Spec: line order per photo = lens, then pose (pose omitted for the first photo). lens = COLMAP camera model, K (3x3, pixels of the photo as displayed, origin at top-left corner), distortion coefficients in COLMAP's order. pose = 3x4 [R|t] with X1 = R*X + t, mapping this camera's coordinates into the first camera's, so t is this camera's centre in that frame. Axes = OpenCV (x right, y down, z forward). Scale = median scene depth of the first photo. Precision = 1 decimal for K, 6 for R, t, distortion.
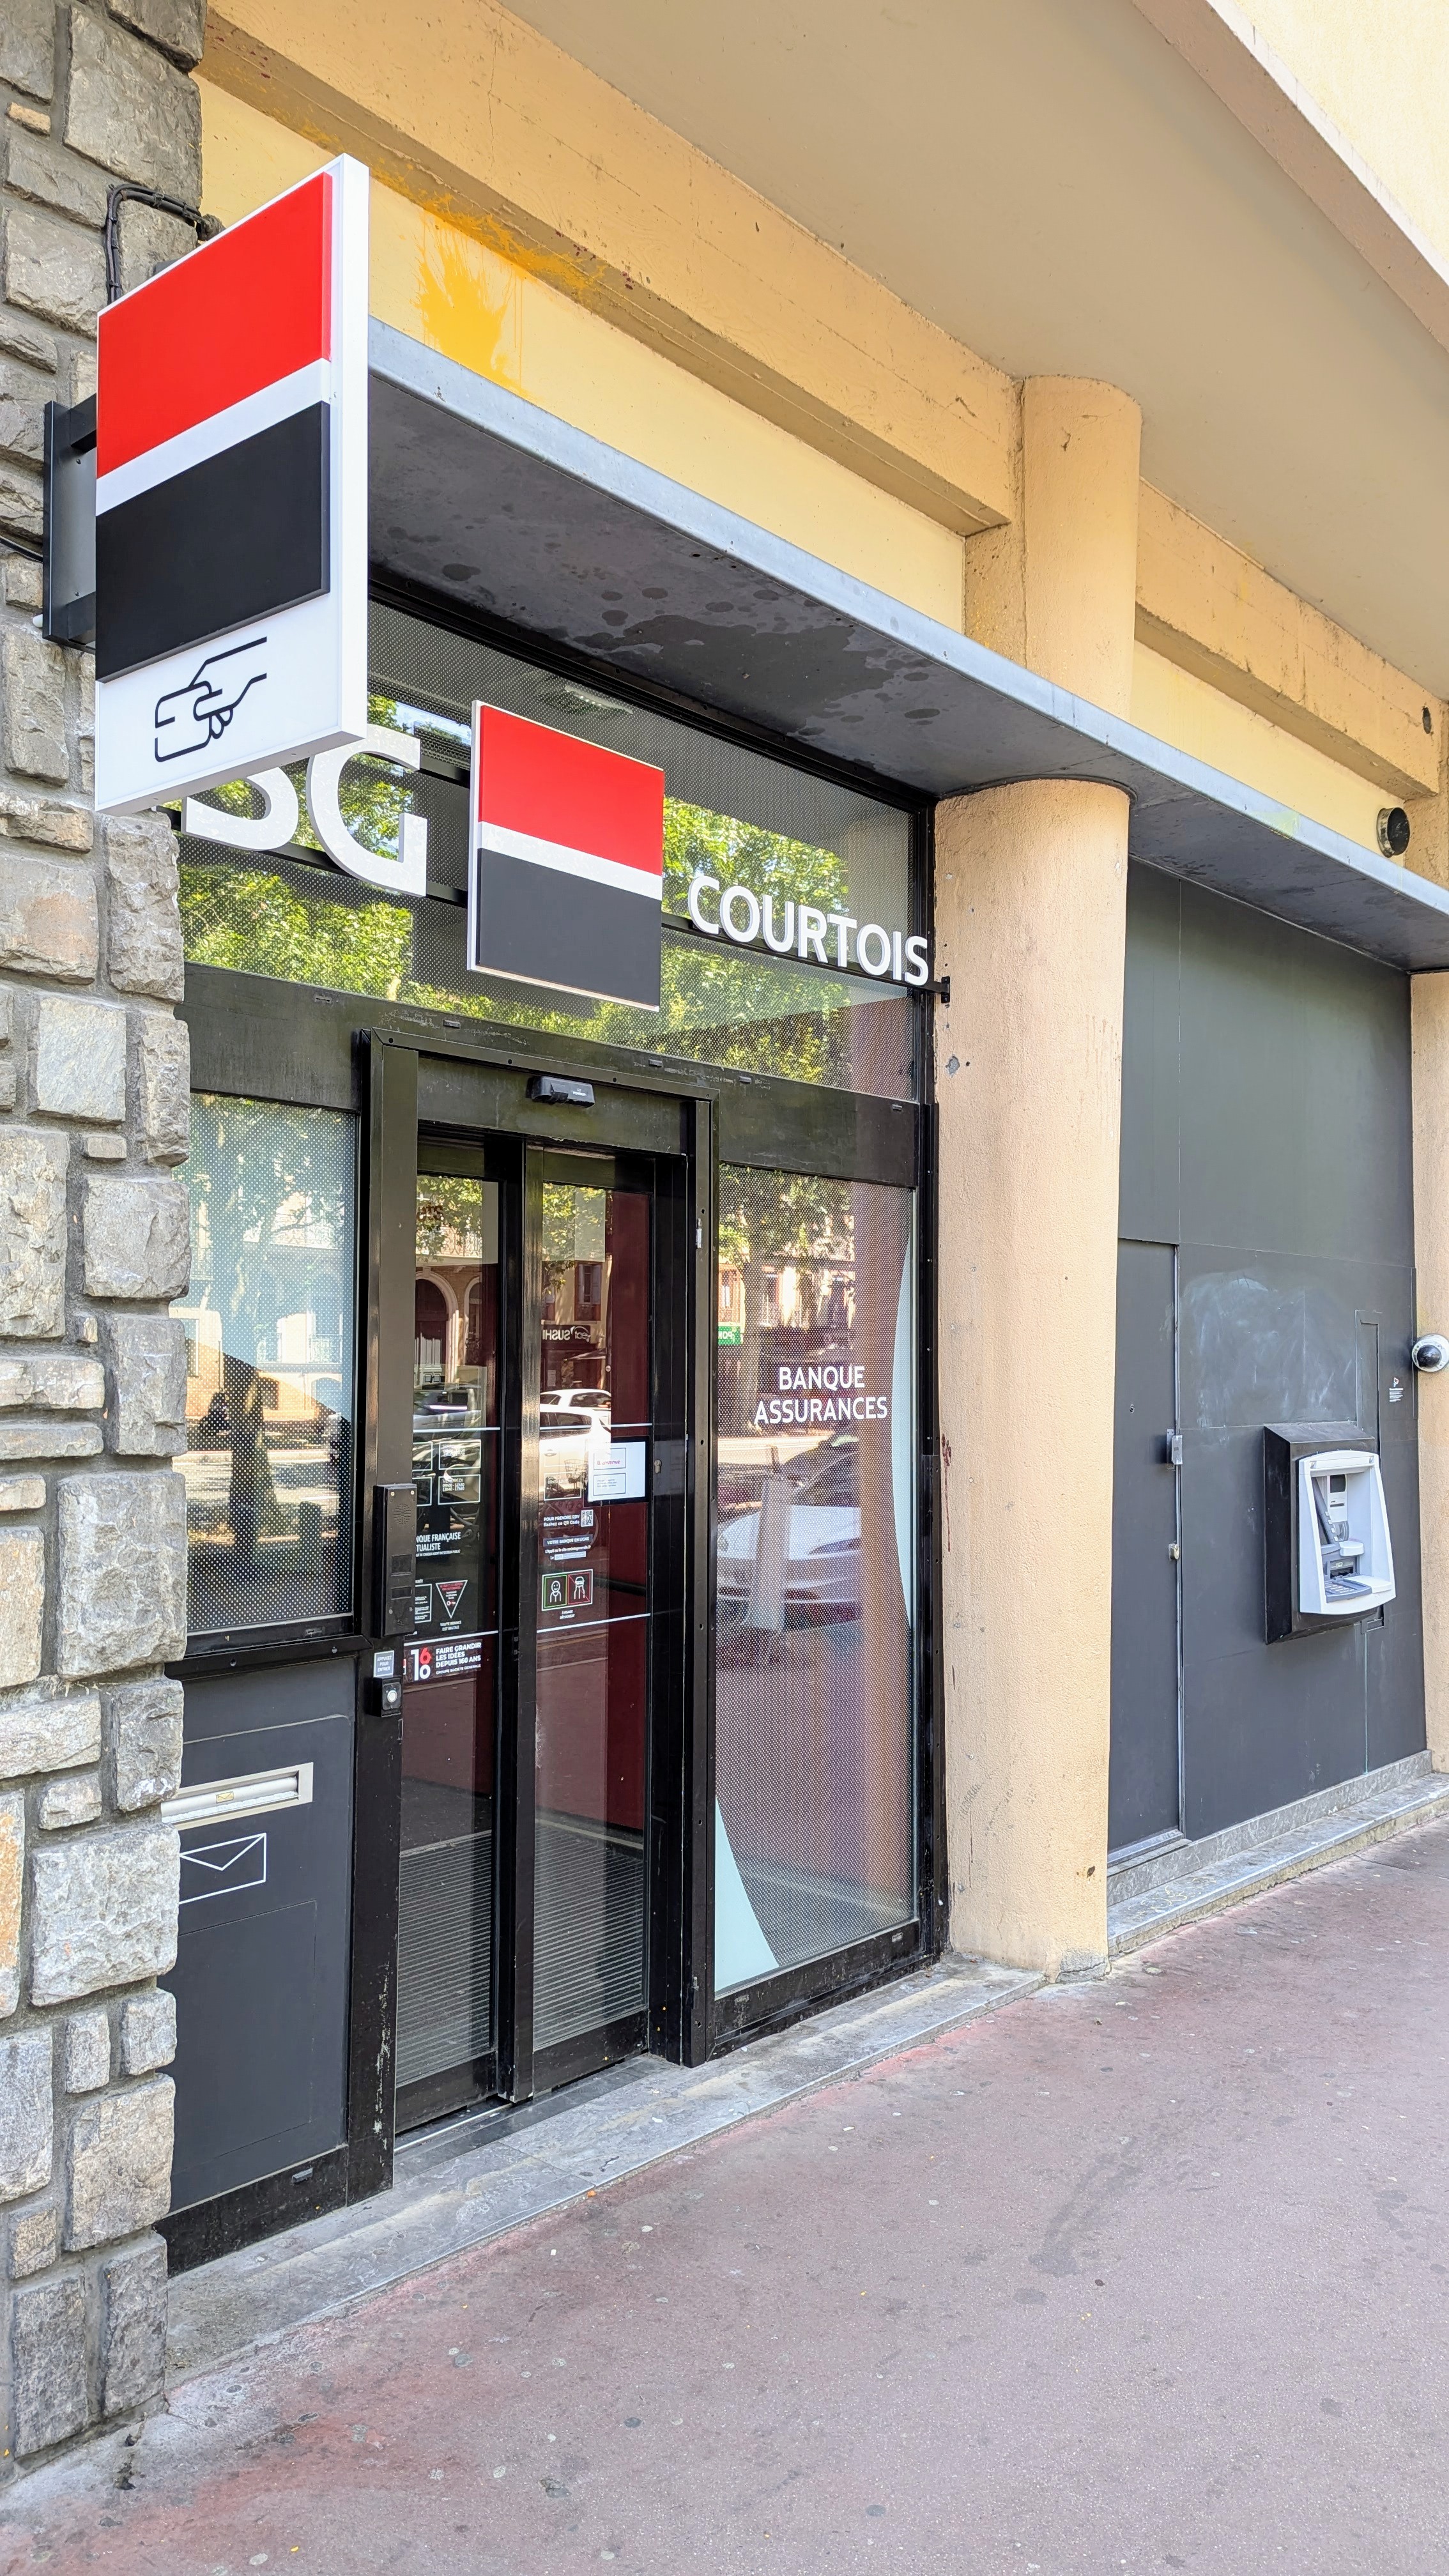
lens RADIAL K [[1872.2, 0, 724.5], [0, 1872.2, 1288.0], [0, 0, 1]] dist [0.084768, -0.061039]
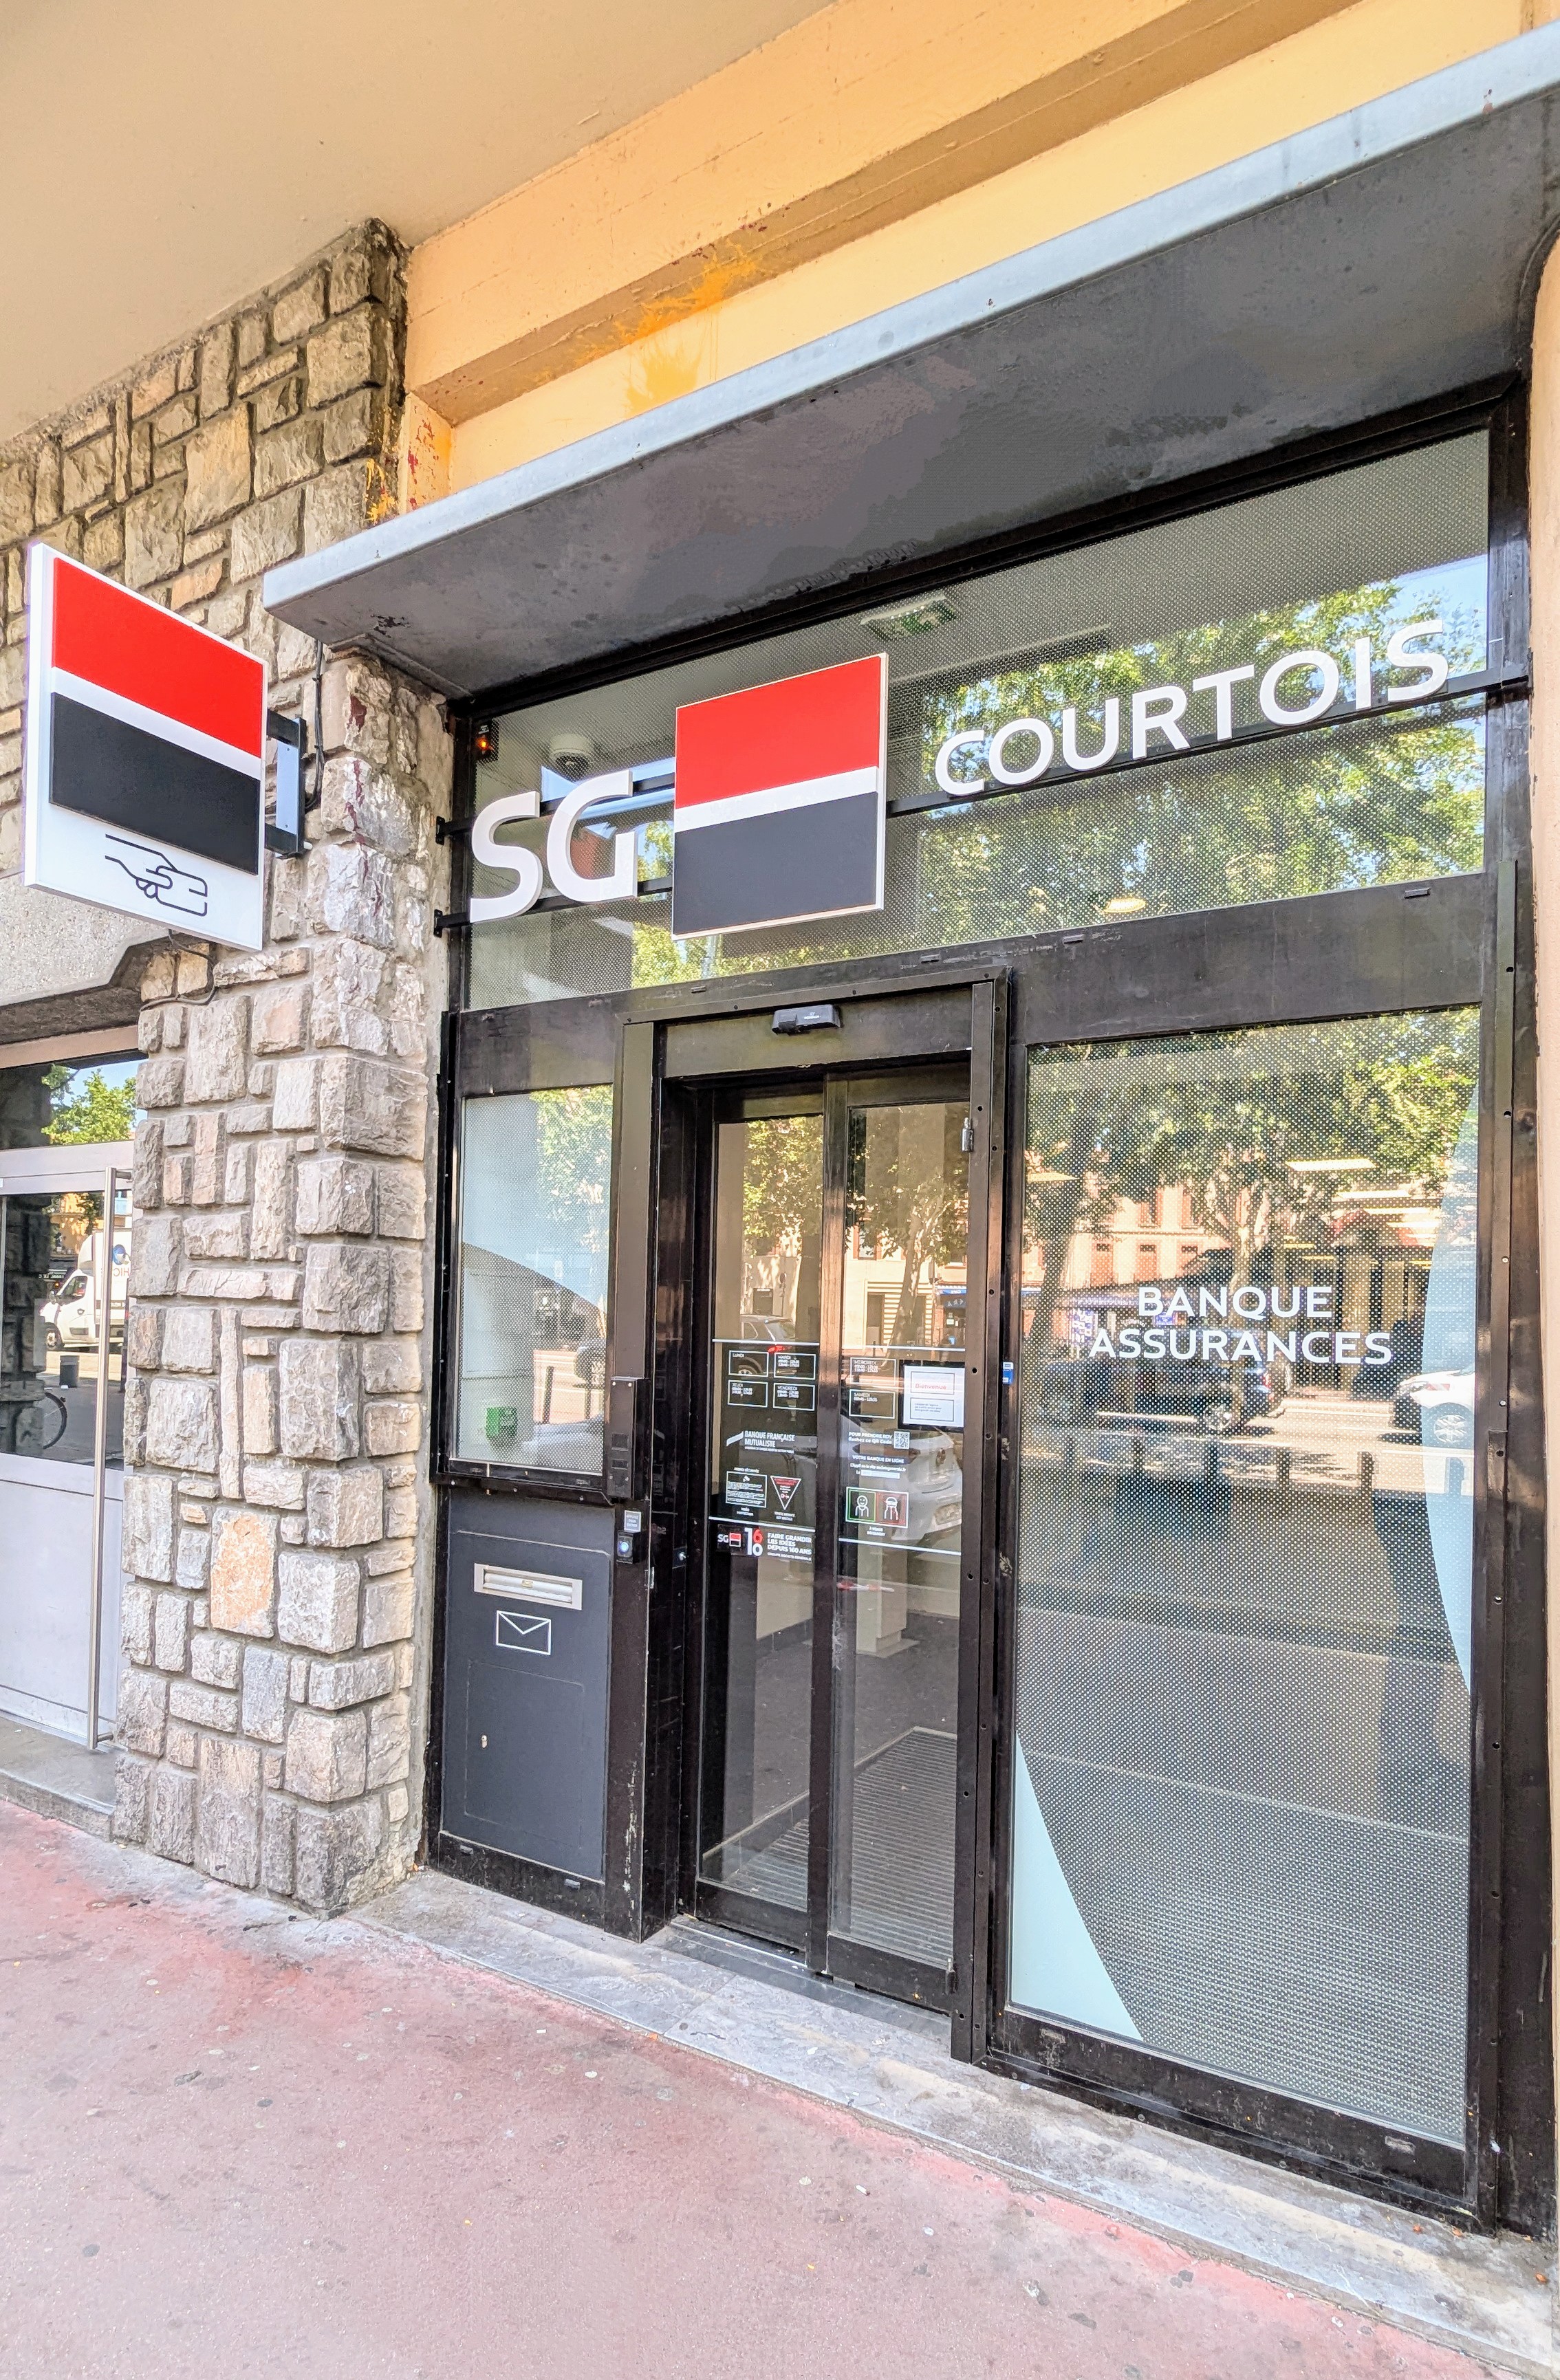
lens RADIAL K [[1306.8, 0, 778.1], [0, 1306.8, 1297.9], [0, 0, 1]] dist [0.005024, -0.000530]
pose [[0.165776, -0.019511, -0.985970, 0.631250], [0.015347, 0.999734, -0.017203, 0.062869], [0.986044, -0.012280, 0.166032, 0.874748]]
